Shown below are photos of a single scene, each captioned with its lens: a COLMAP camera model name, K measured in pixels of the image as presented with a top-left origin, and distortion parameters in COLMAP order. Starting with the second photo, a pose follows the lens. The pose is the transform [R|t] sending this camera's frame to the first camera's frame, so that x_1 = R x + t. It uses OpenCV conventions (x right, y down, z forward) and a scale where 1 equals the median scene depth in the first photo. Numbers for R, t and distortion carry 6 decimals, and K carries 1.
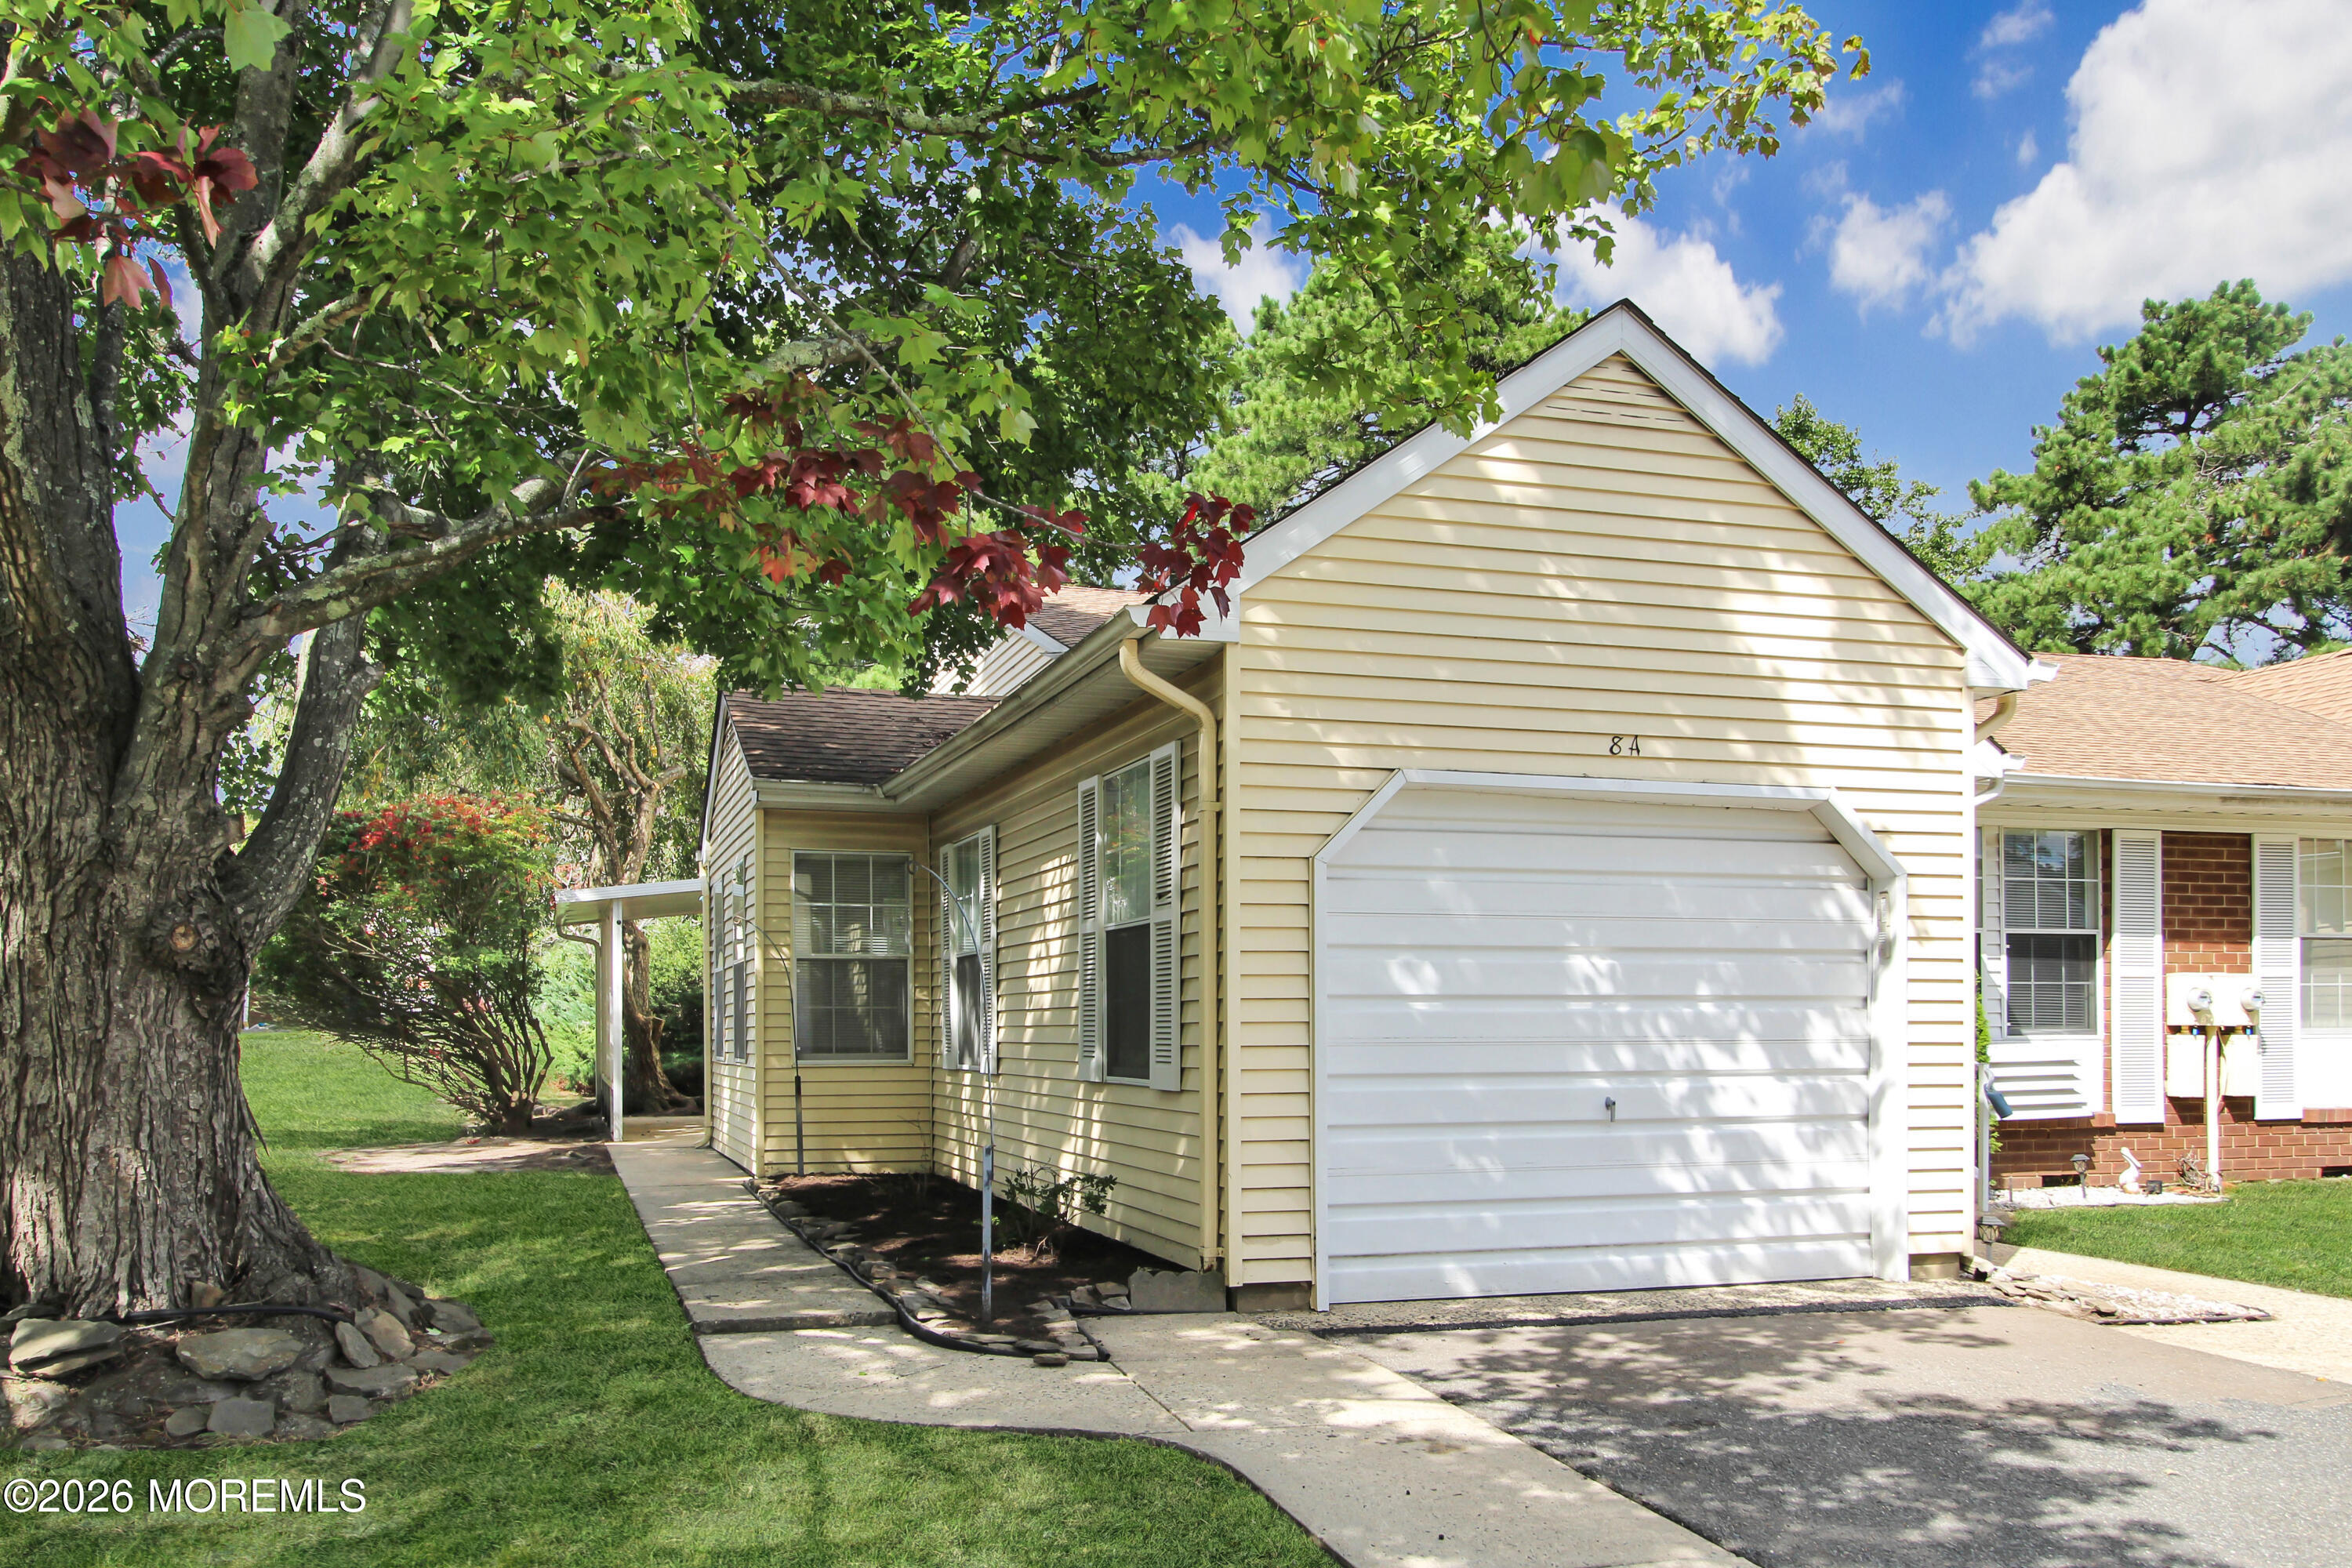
lens RADIAL K [[1962.8, 0, 1101.1], [0, 1962.8, 824.0], [0, 0, 1]] dist [0.002092, -0.000105]
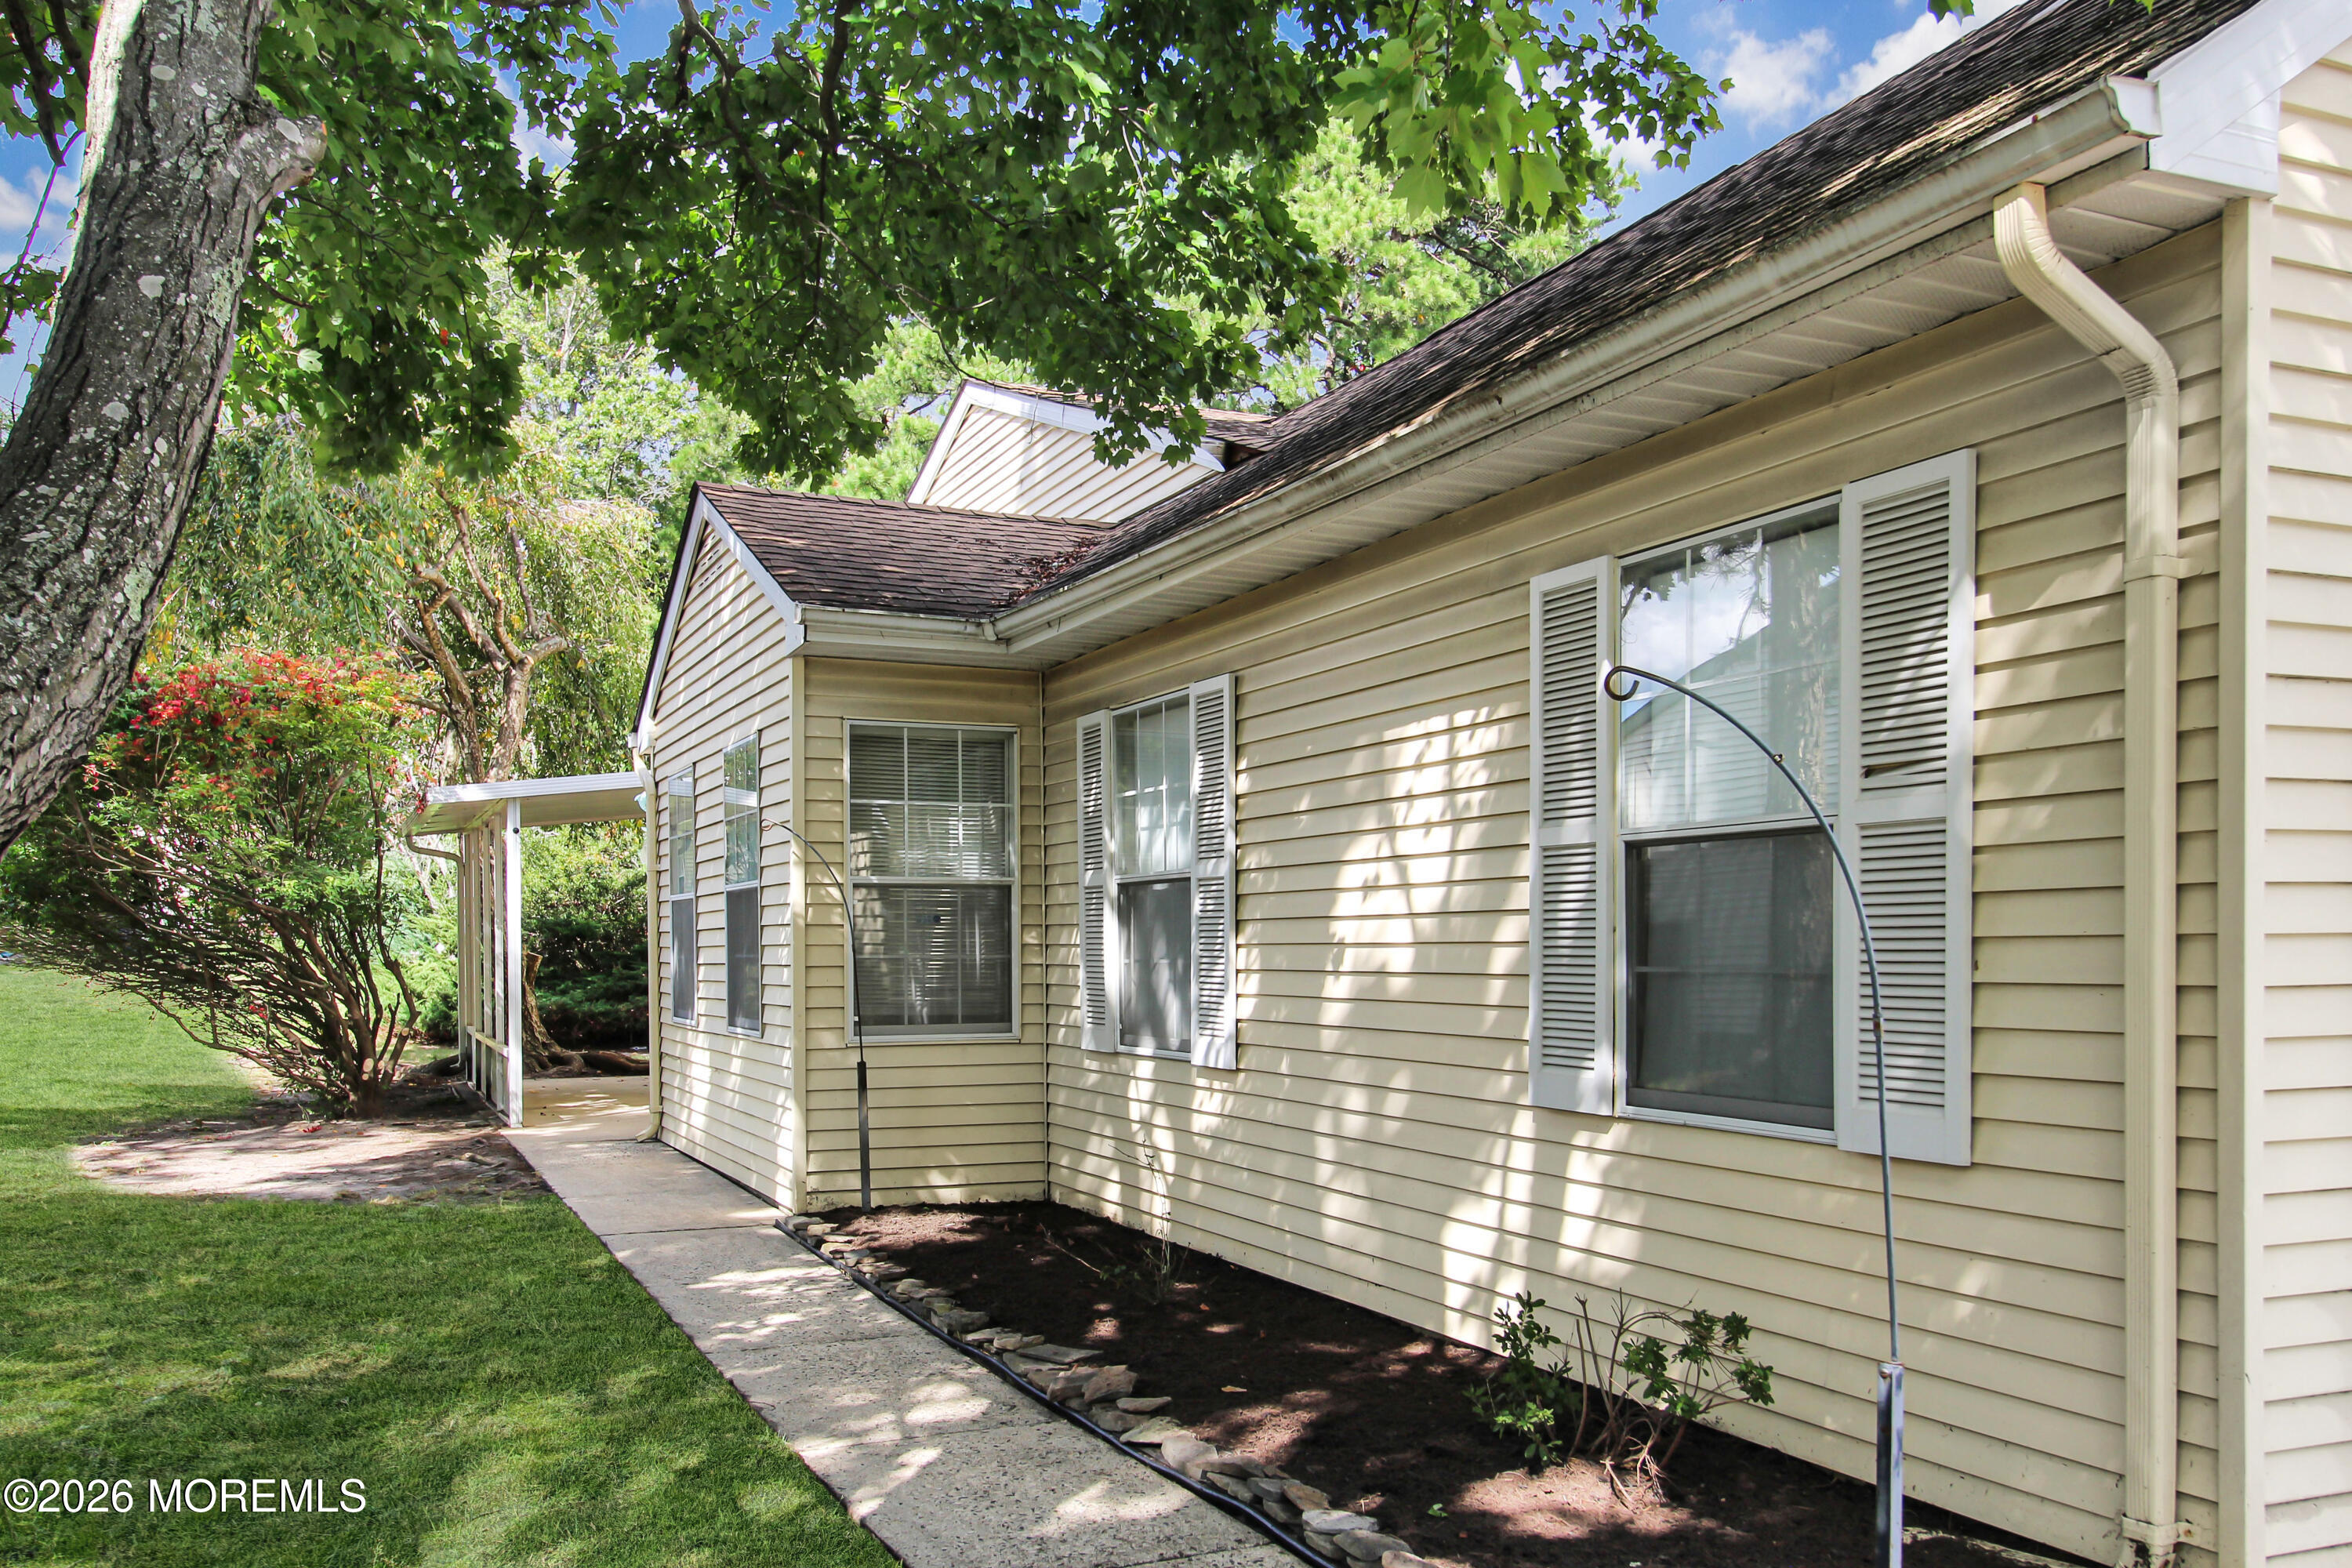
lens RADIAL K [[1962.8, 0, 1101.1], [0, 1962.8, 824.0], [0, 0, 1]] dist [0.002092, -0.000105]
pose [[0.994506, 0.007033, 0.104444, -0.143537], [-0.011344, 0.999105, 0.040744, 0.021042], [-0.104064, -0.041705, 0.993696, 0.339398]]
